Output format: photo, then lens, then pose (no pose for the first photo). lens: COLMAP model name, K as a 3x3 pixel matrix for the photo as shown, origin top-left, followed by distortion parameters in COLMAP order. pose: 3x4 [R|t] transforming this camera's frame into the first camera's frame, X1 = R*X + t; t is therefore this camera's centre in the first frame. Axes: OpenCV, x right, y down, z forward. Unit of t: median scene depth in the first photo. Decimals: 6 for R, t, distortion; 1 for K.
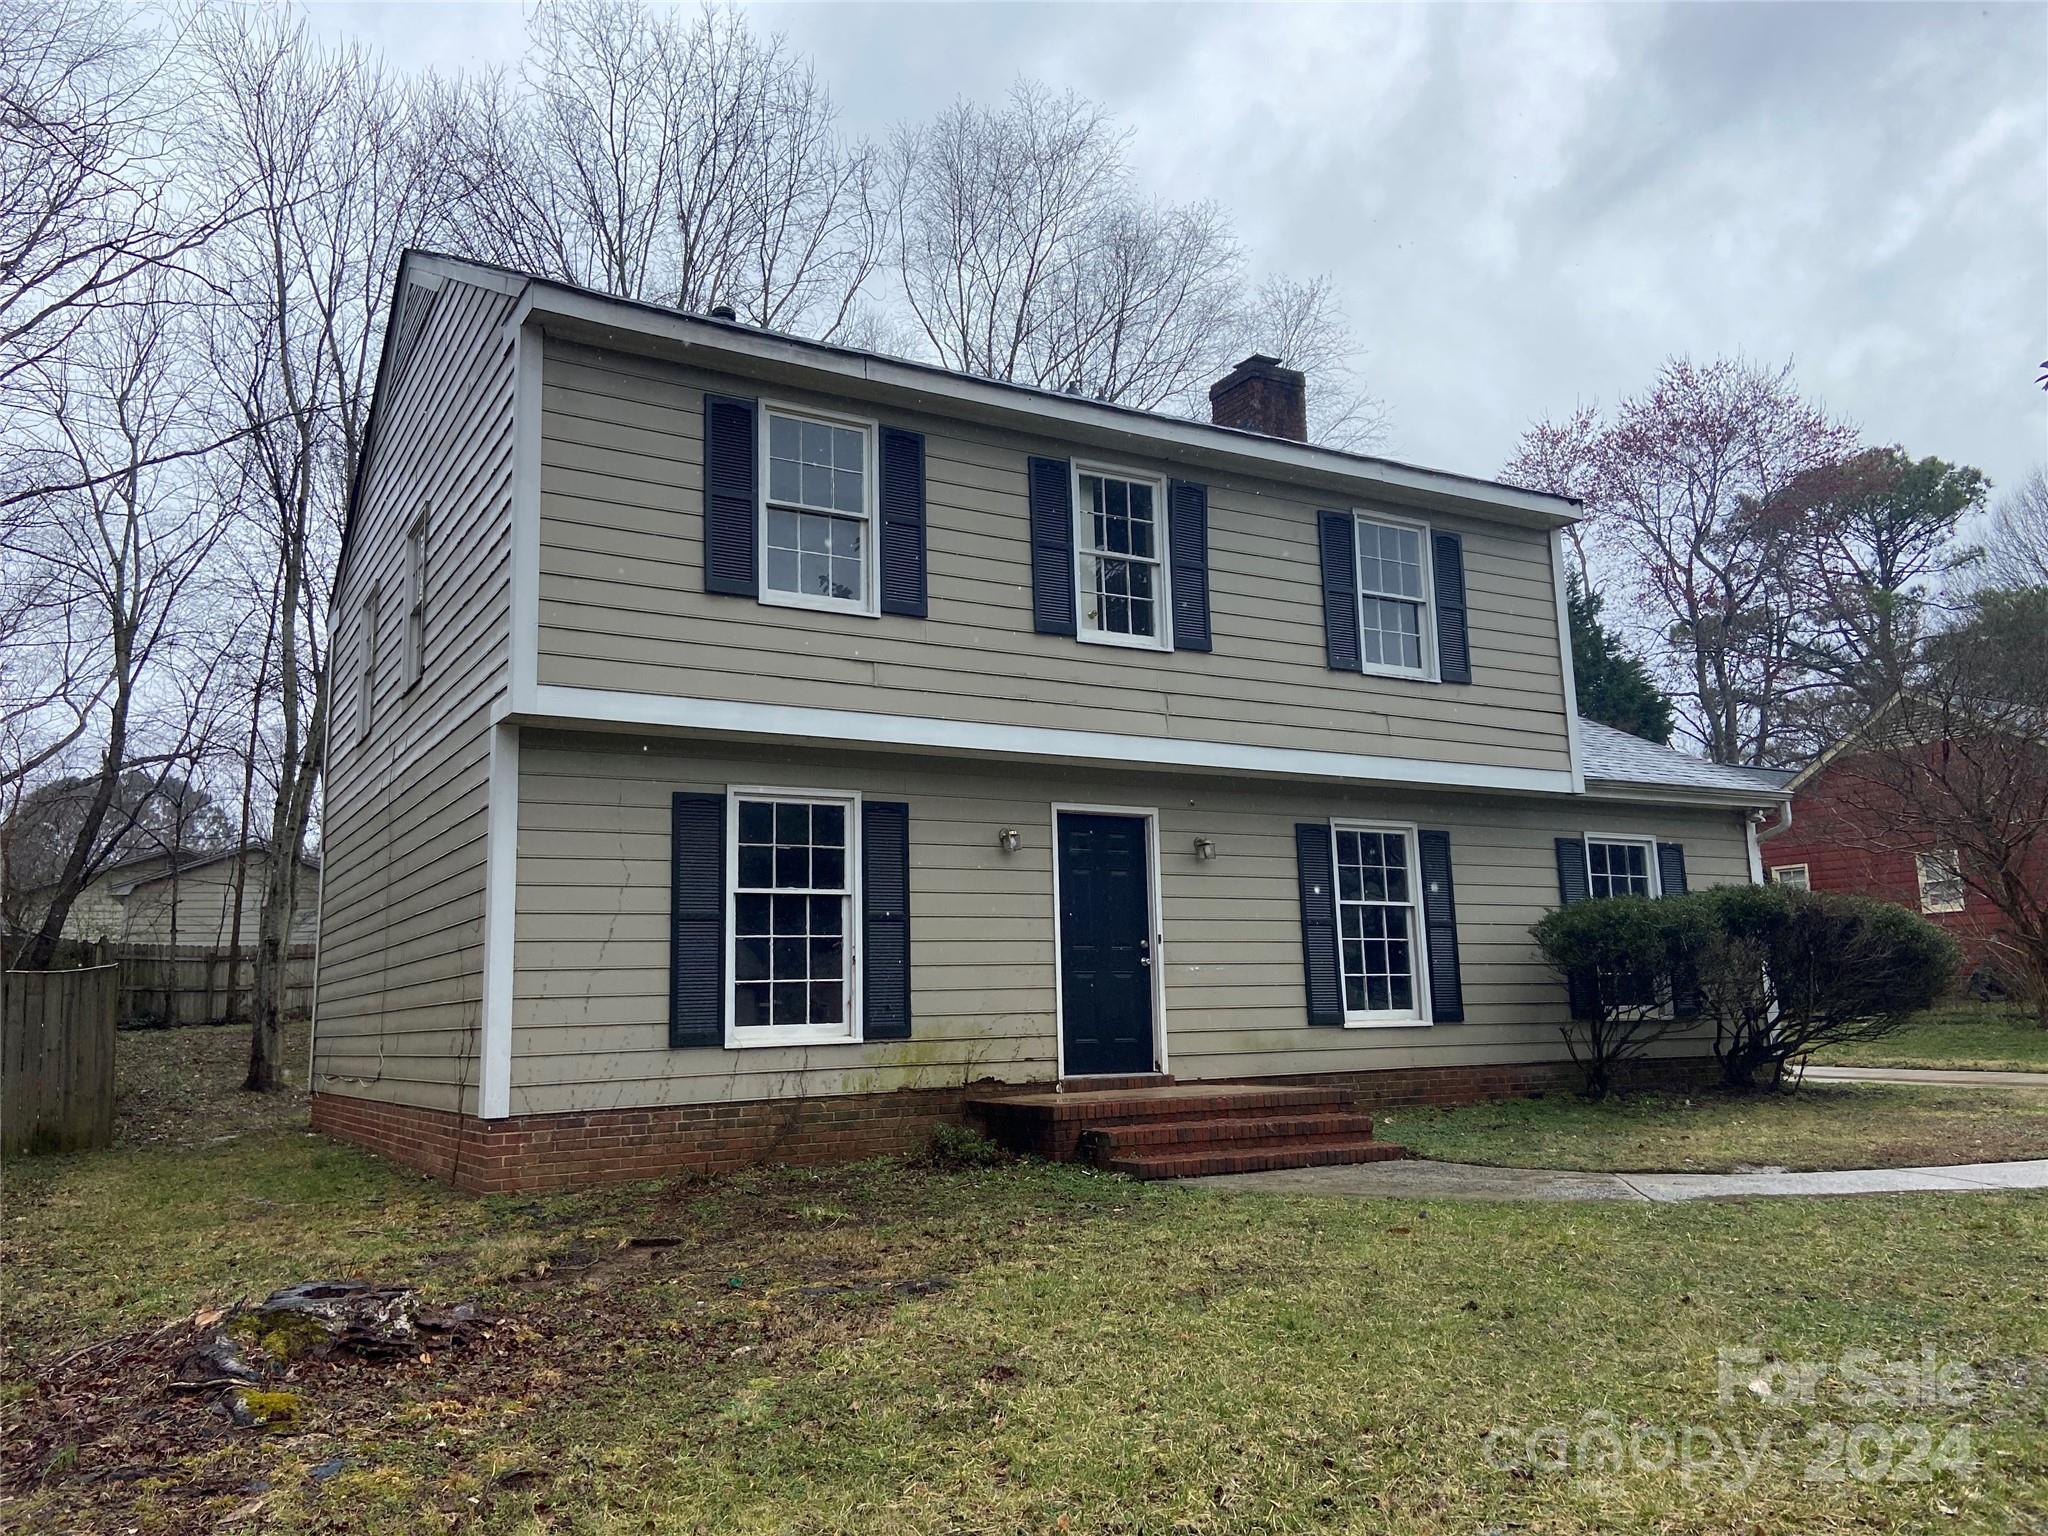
lens RADIAL K [[1548.1, 0, 1036.0], [0, 1548.1, 754.8], [0, 0, 1]] dist [0.085682, -0.117350]
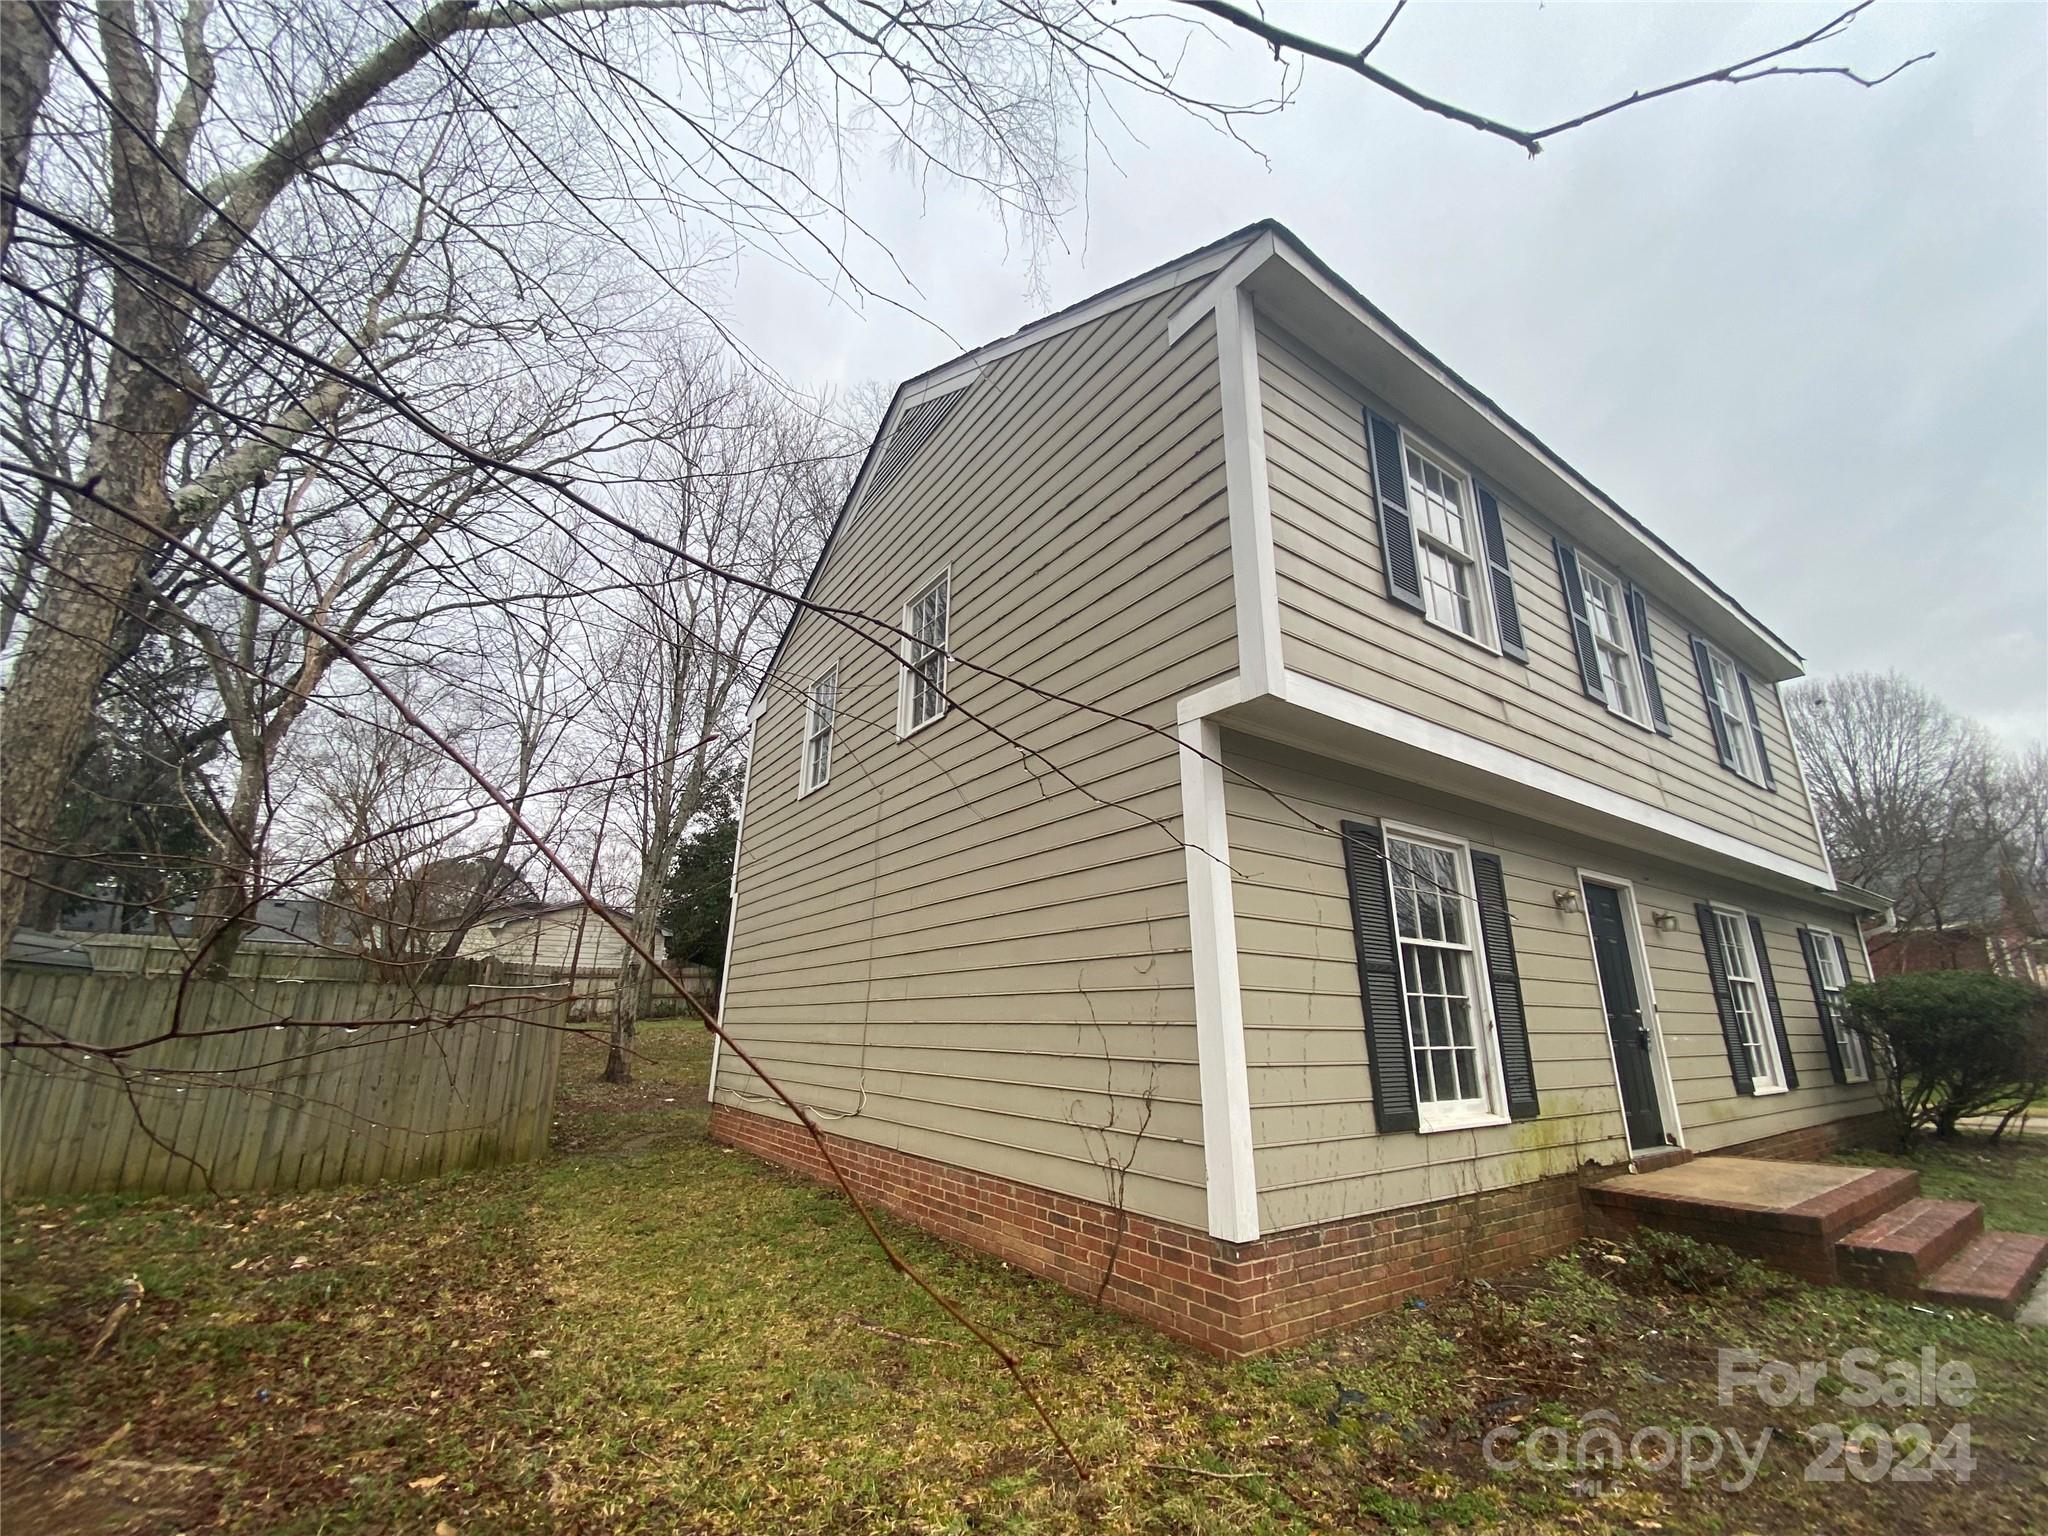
lens RADIAL K [[834.6, 0, 1021.7], [0, 834.6, 763.1], [0, 0, 1]] dist [0.012680, -0.013093]
pose [[0.997081, 0.057260, 0.050514, -0.415225], [-0.049724, 0.988966, -0.139546, 0.062934], [-0.057948, 0.136627, 0.988926, 0.512090]]
